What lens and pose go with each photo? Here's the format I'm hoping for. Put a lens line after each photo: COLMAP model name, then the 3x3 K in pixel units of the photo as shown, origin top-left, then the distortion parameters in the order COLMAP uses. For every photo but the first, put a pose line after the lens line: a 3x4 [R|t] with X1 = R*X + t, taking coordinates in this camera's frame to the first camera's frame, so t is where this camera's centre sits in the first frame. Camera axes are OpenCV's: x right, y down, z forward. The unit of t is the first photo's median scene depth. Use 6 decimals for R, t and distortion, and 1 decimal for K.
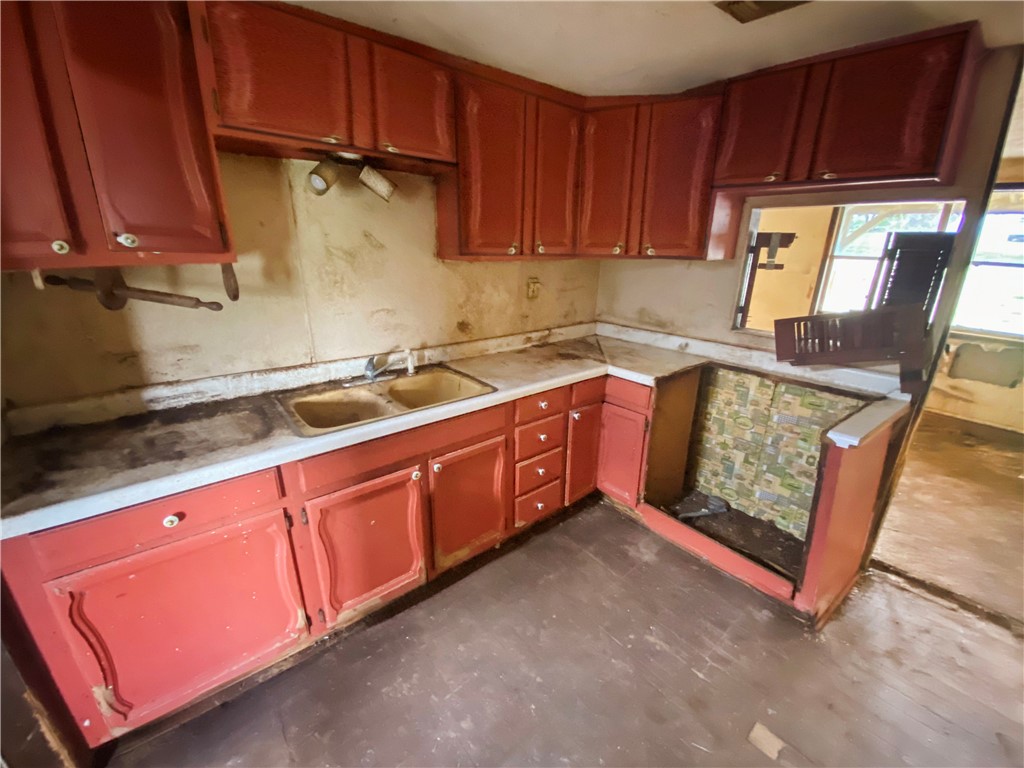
lens RADIAL K [[423.2, 0, 512.4], [0, 423.2, 384.4], [0, 0, 1]] dist [0.012346, -0.012101]
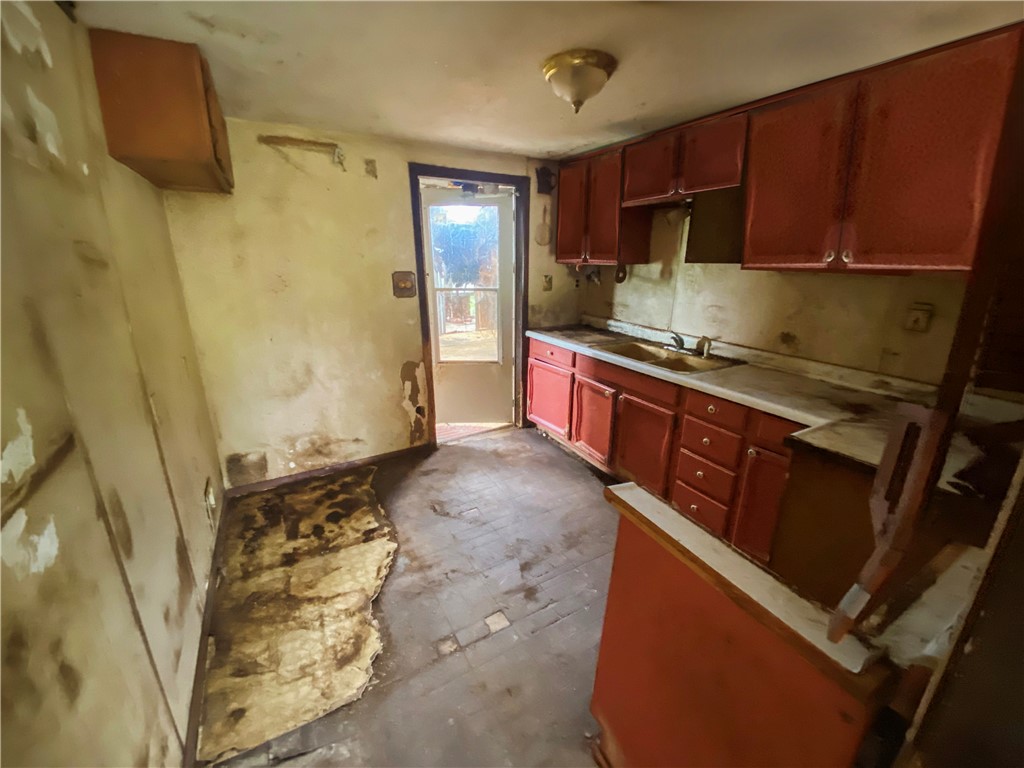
lens RADIAL K [[423.2, 0, 511.7], [0, 423.2, 385.1], [0, 0, 1]] dist [0.012346, -0.012101]
pose [[-0.190957, 0.266305, -0.944784, 1.226277], [-0.323421, 0.891682, 0.316706, -0.186711], [0.926787, 0.366040, -0.084145, 0.682892]]
